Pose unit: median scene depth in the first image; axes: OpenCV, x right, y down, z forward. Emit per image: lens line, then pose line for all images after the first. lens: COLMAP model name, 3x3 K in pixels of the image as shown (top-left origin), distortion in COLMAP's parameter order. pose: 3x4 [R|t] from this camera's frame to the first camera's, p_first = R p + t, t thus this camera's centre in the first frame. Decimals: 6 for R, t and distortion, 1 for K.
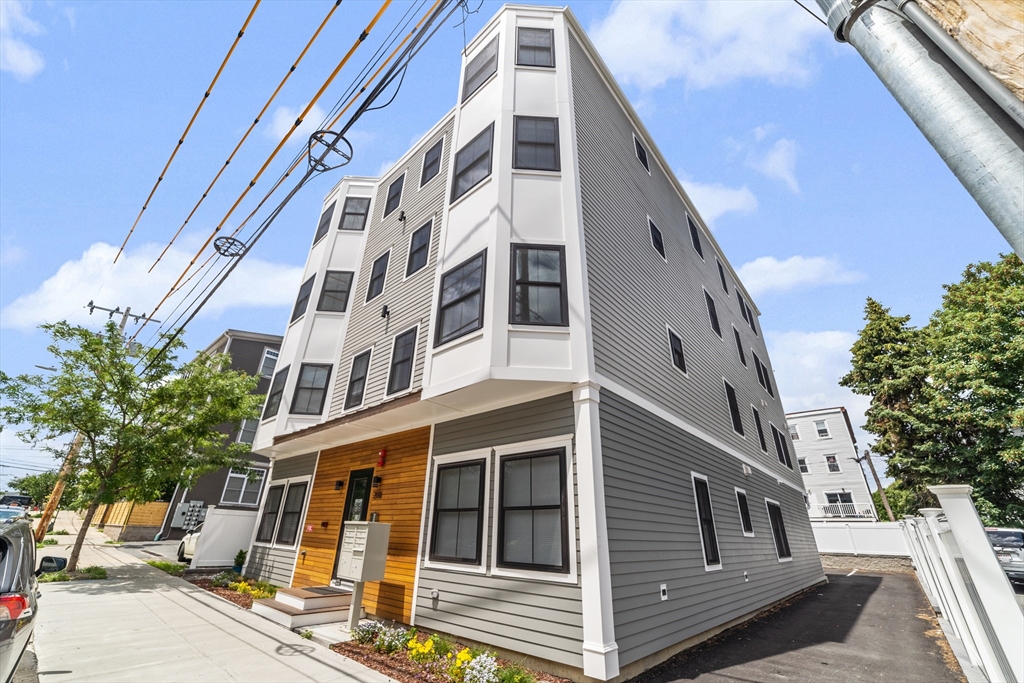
lens RADIAL K [[407.4, 0, 503.5], [0, 407.4, 345.8], [0, 0, 1]] dist [-0.022018, 0.007683]
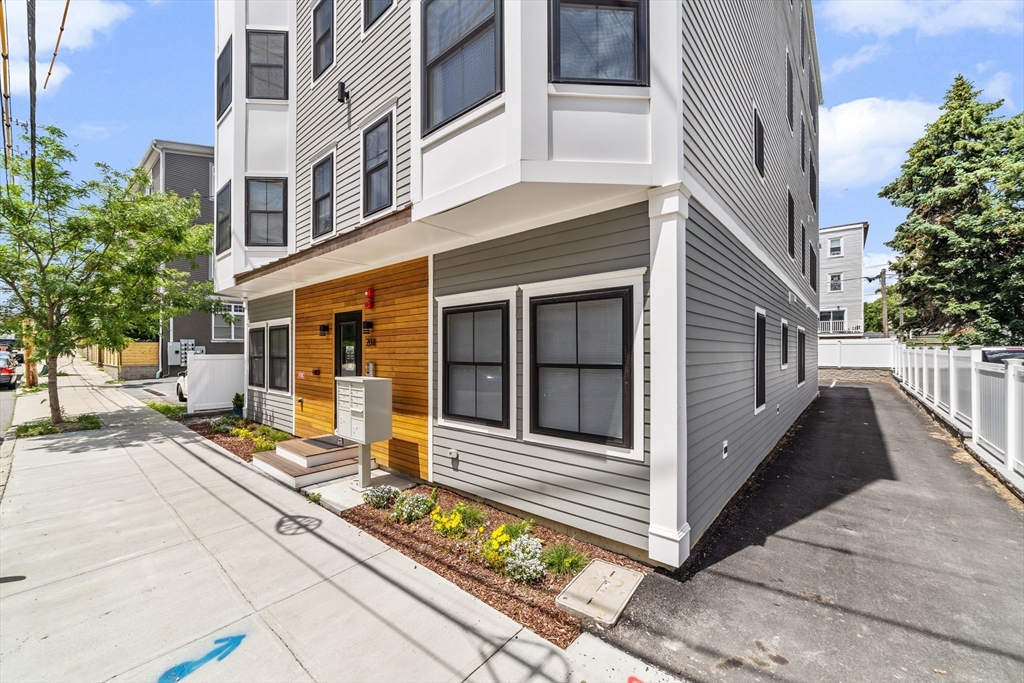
lens RADIAL K [[409.2, 0, 503.0], [0, 409.2, 351.9], [0, 0, 1]] dist [-0.021249, 0.009818]
pose [[0.999359, -0.031097, 0.017719, -0.056067], [0.020574, 0.904228, 0.426553, 0.034474], [-0.029286, -0.425915, 0.904289, 0.229447]]
